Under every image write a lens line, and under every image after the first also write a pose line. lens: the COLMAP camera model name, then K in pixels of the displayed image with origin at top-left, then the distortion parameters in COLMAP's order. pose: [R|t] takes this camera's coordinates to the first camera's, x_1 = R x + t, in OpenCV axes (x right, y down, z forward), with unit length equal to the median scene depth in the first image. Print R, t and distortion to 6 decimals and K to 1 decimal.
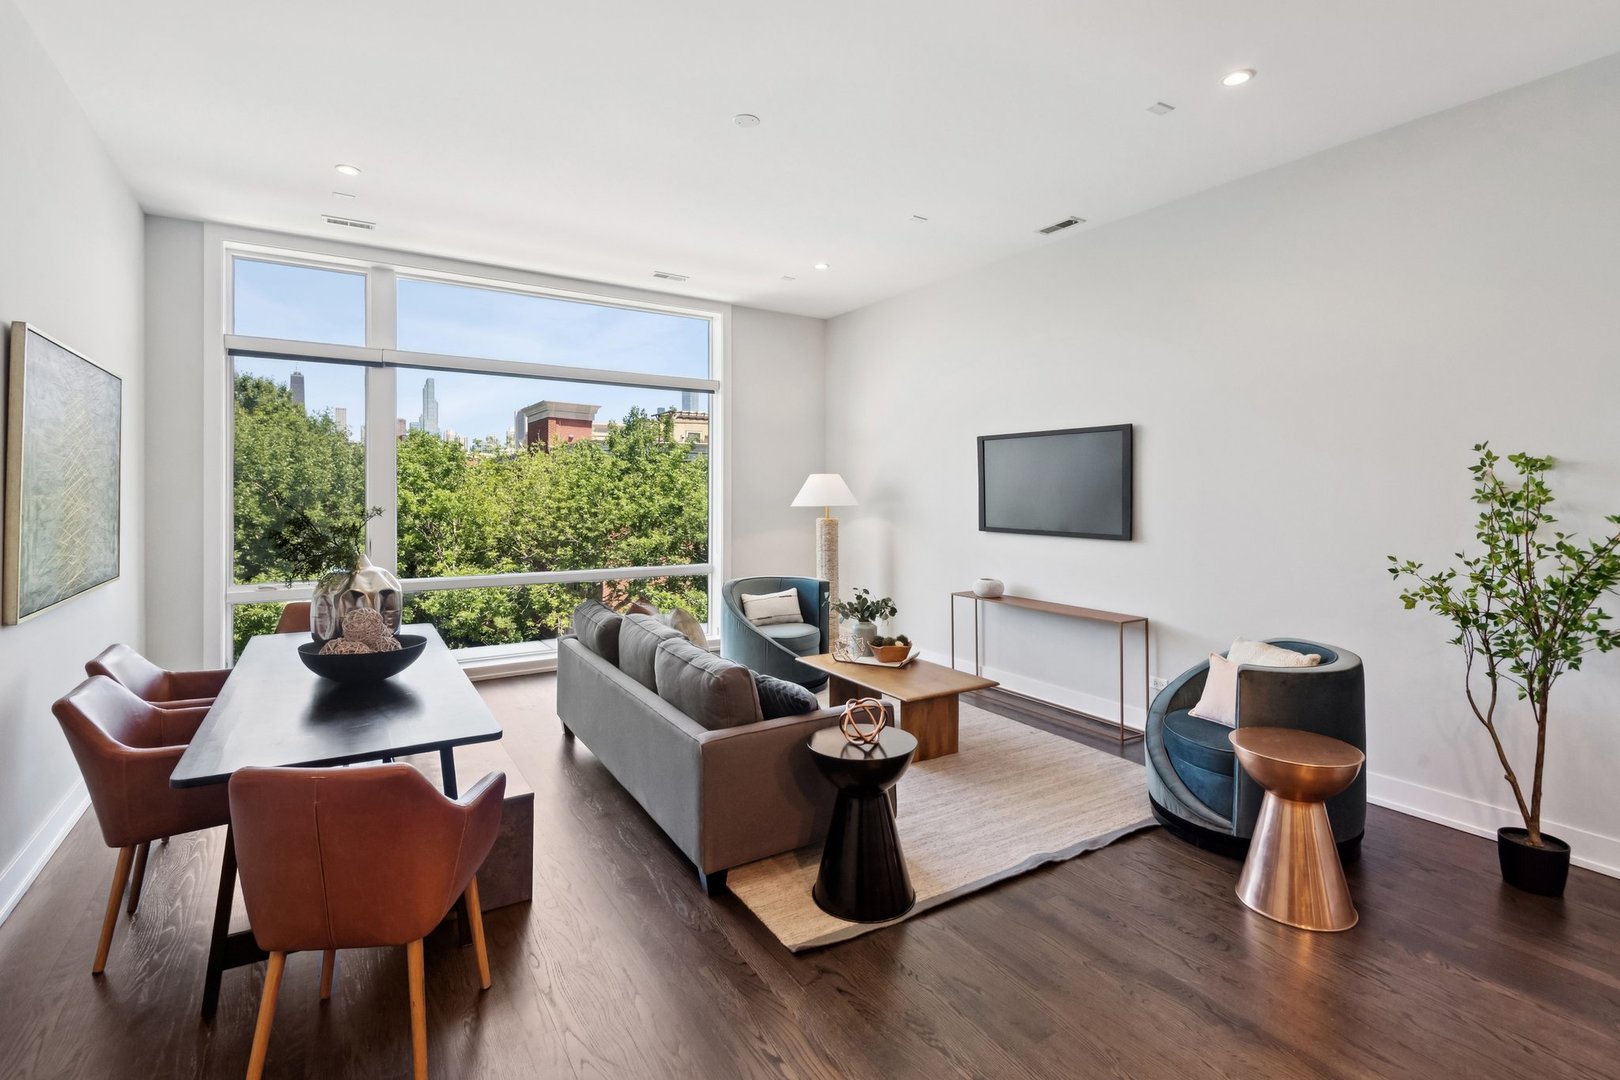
lens RADIAL K [[750.5, 0, 807.0], [0, 750.5, 491.5], [0, 0, 1]] dist [0.030734, -0.016845]
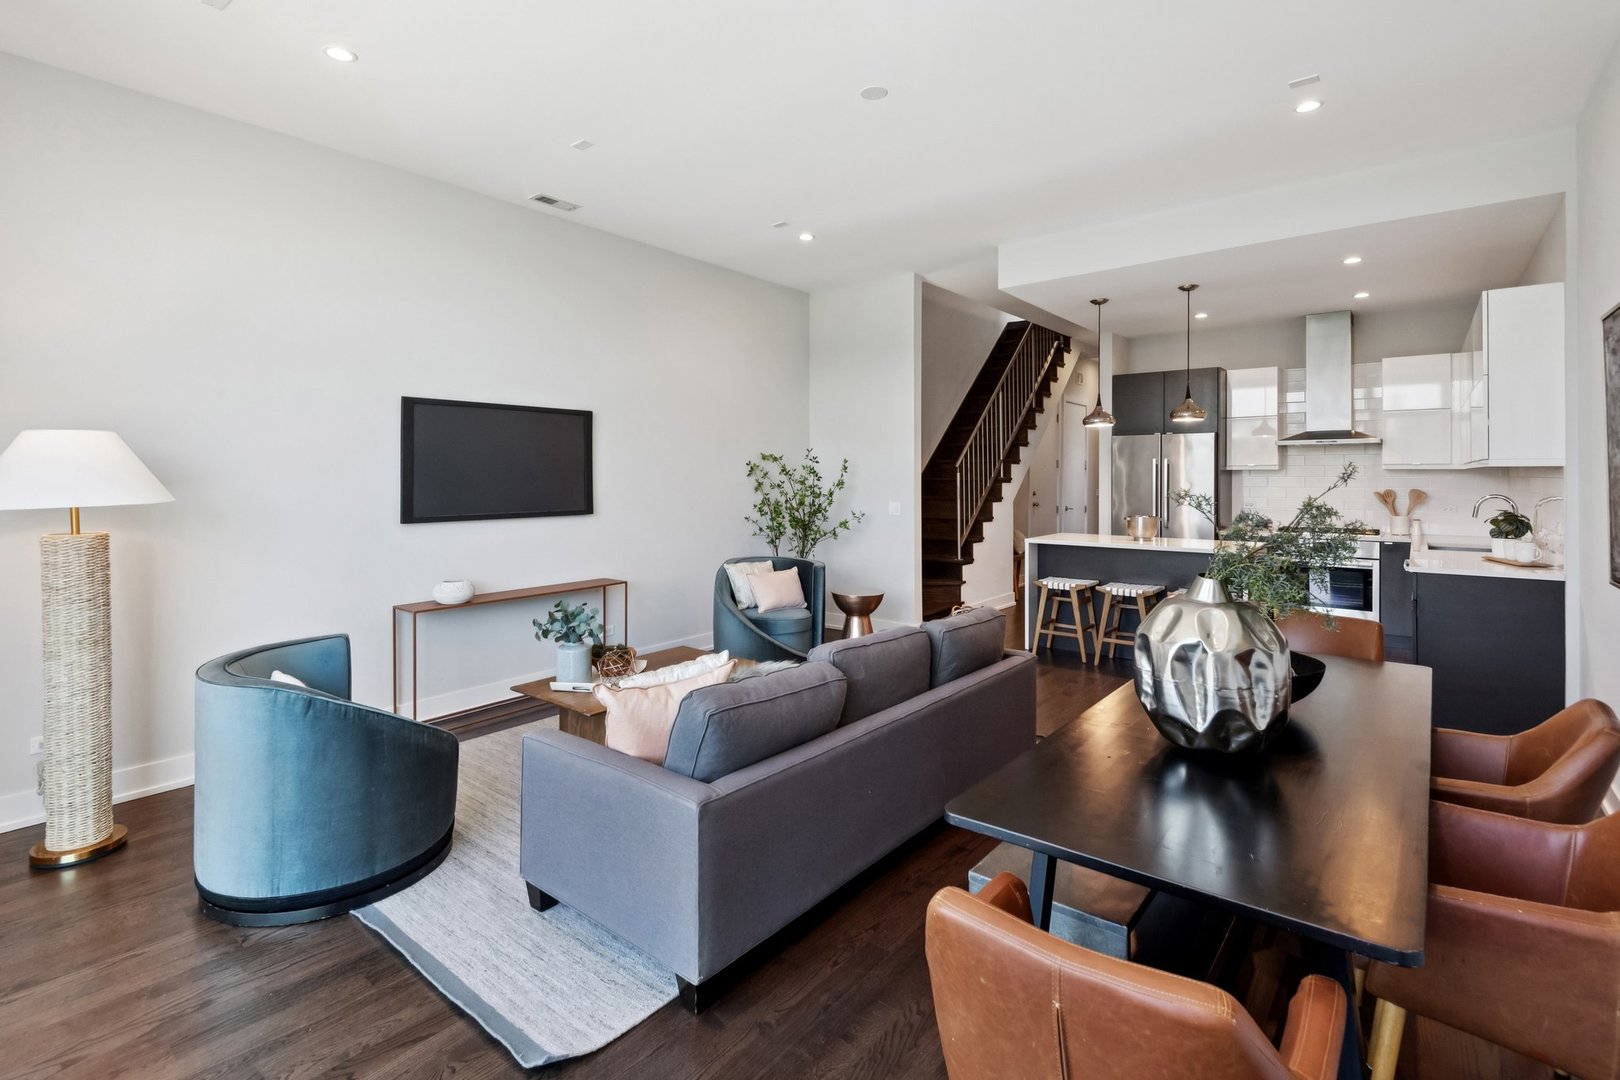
lens RADIAL K [[767.4, 0, 791.9], [0, 767.4, 477.6], [0, 0, 1]] dist [0.032677, -0.000466]
pose [[-0.311571, -0.004944, 0.950210, -0.741938], [0.003739, 0.999972, 0.006429, 0.003573], [-0.950215, 0.005556, -0.311544, 1.041259]]
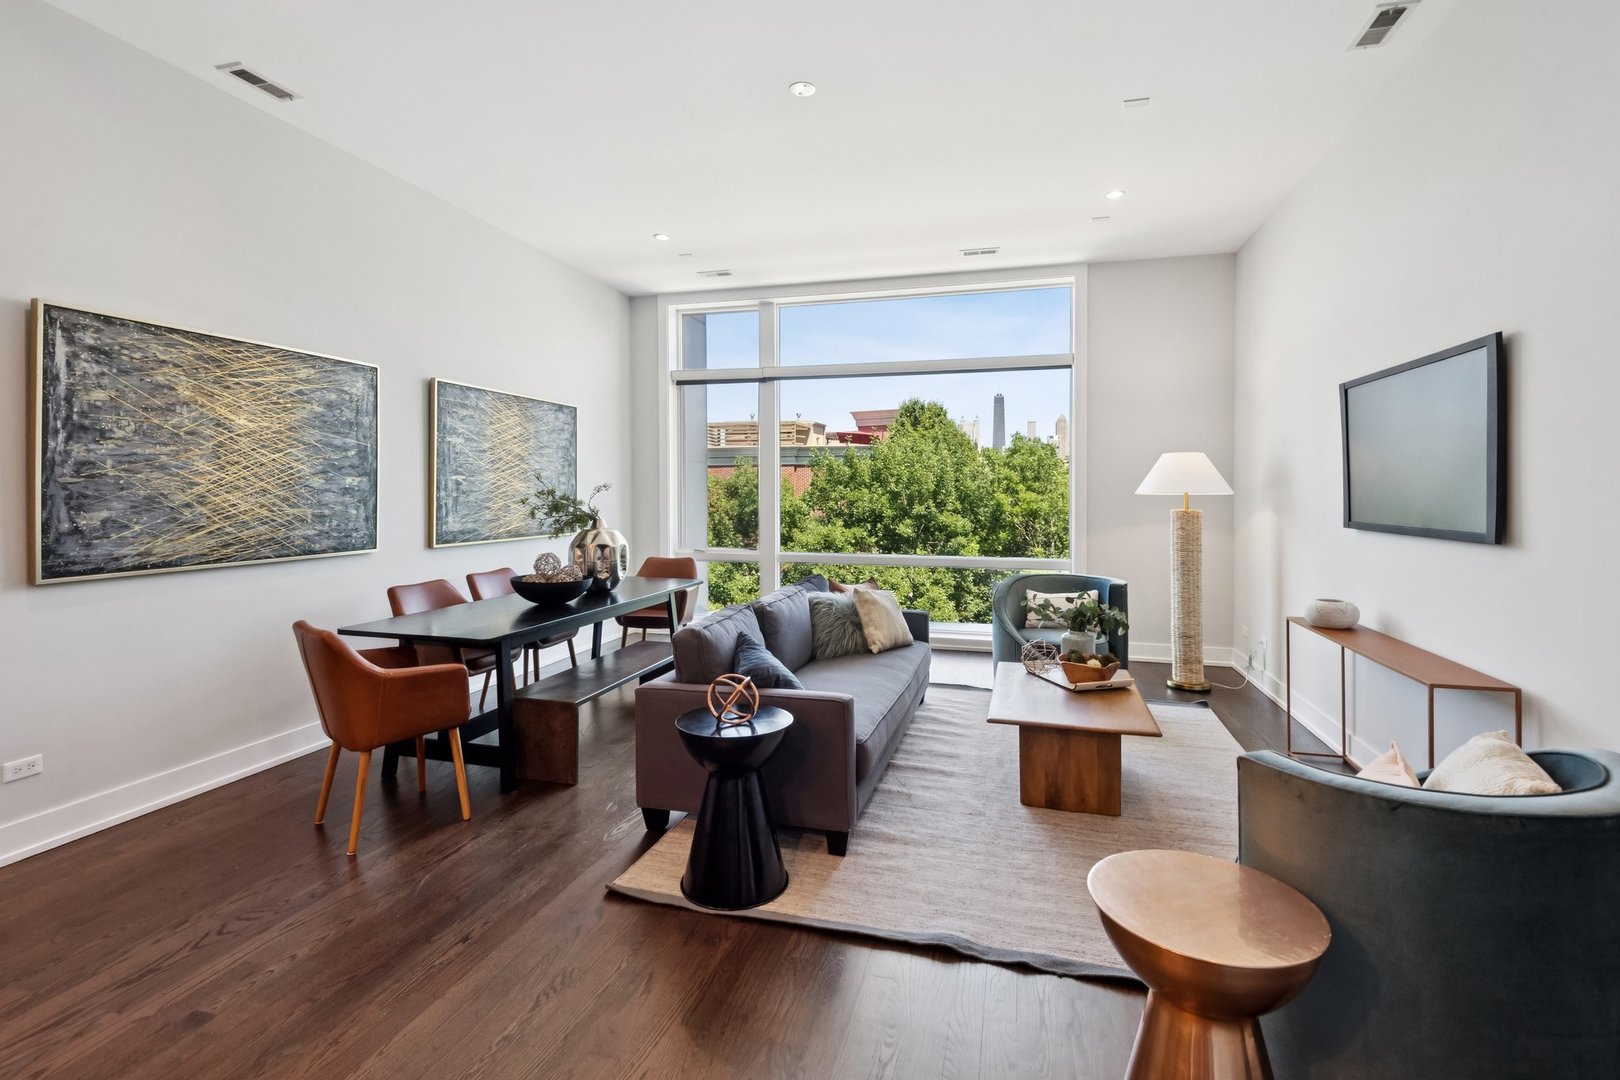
lens RADIAL K [[754.0, 0, 810.1], [0, 754.0, 494.6], [0, 0, 1]] dist [0.030400, -0.018260]
pose [[0.673169, -0.000898, -0.739488, 0.485620], [0.000779, 1.000000, -0.000505, 0.028344], [0.739489, -0.000236, 0.673169, 0.247683]]
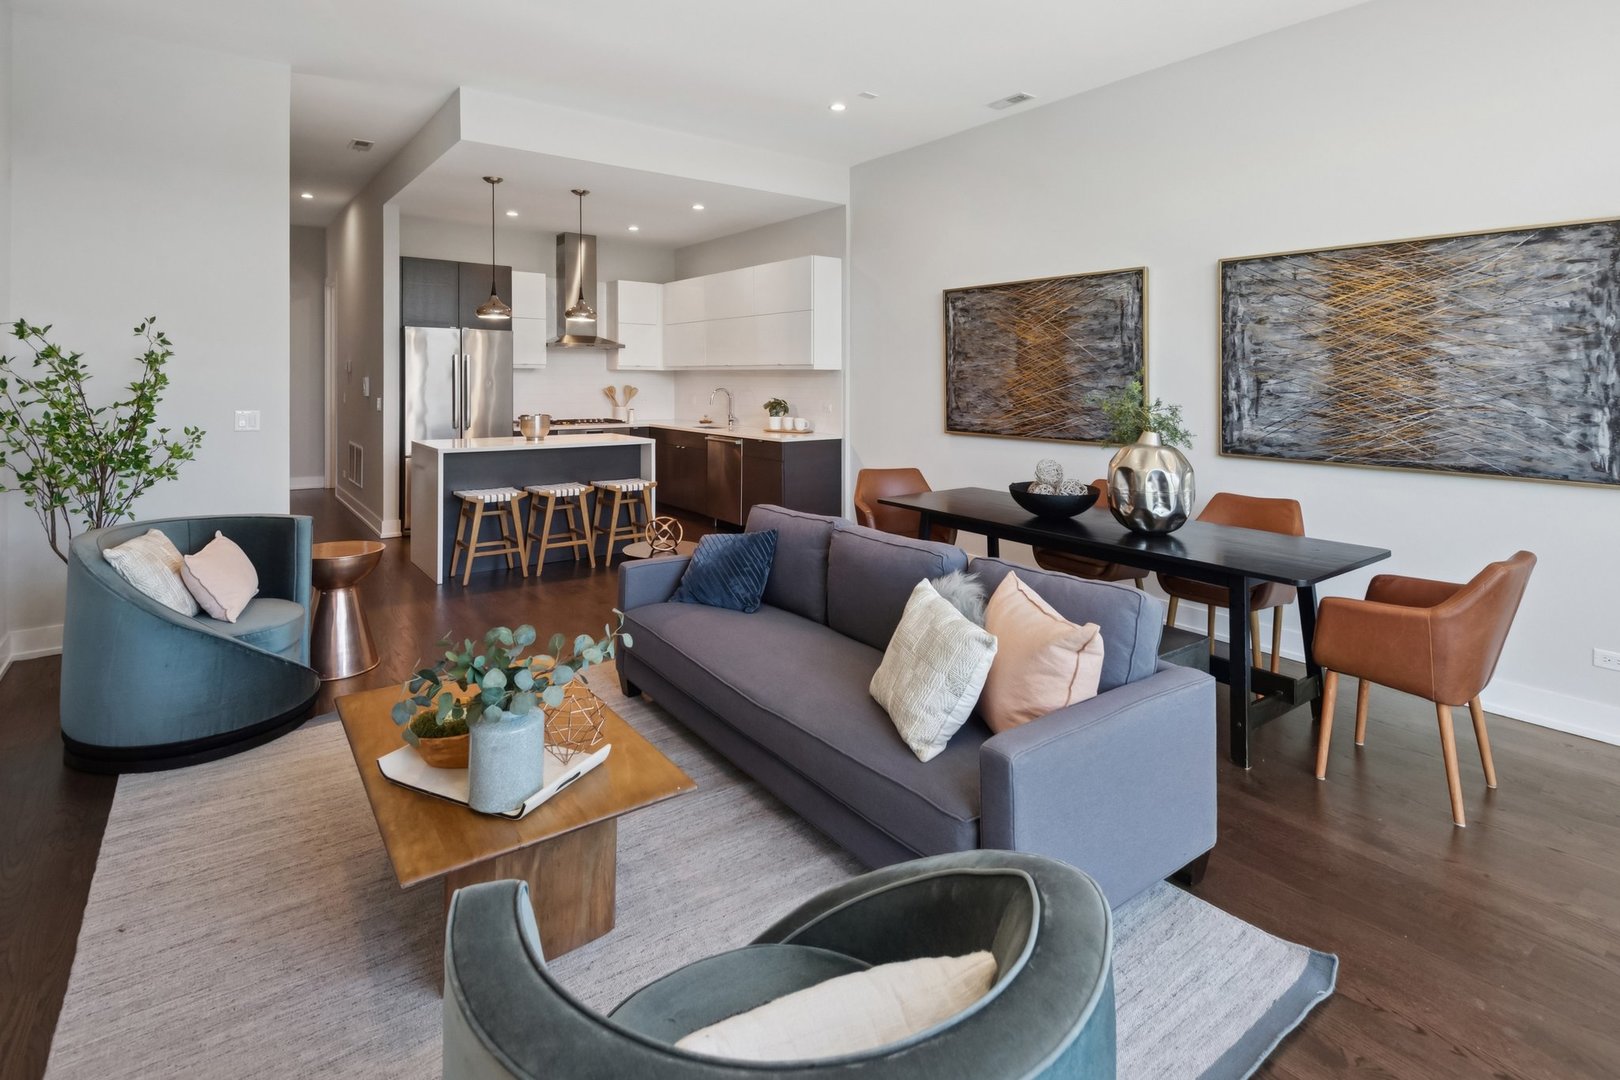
lens RADIAL K [[799.7, 0, 811.6], [0, 799.7, 380.2], [0, 0, 1]] dist [-0.001155, -0.022382]
pose [[-0.996466, -0.010182, -0.083377, -0.039060], [-0.010621, 0.999932, 0.004814, 0.011835], [0.083322, 0.005683, -0.996506, 1.400686]]
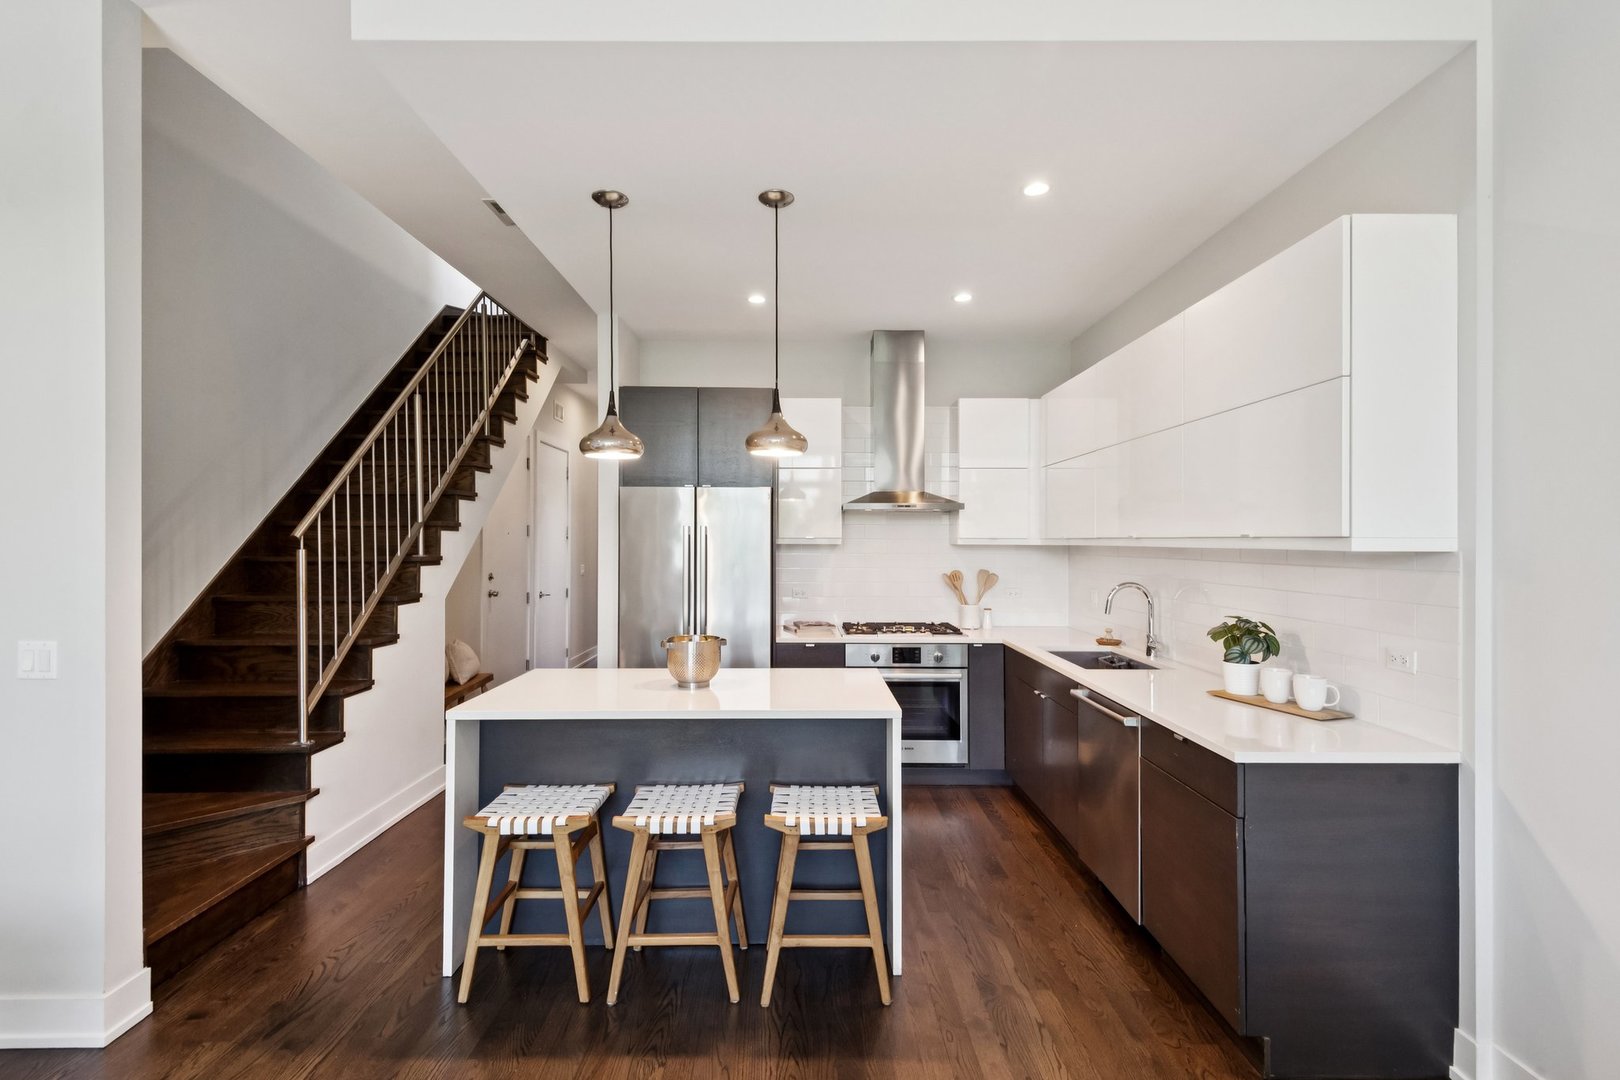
lens RADIAL K [[742.0, 0, 814.0], [0, 742.0, 545.1], [0, 0, 1]] dist [0.035669, -0.015295]
pose [[-0.848738, -0.008682, 0.528742, -0.123262], [-0.002907, 0.999927, 0.011751, -0.008293], [-0.528805, 0.008437, -0.848701, 0.568635]]
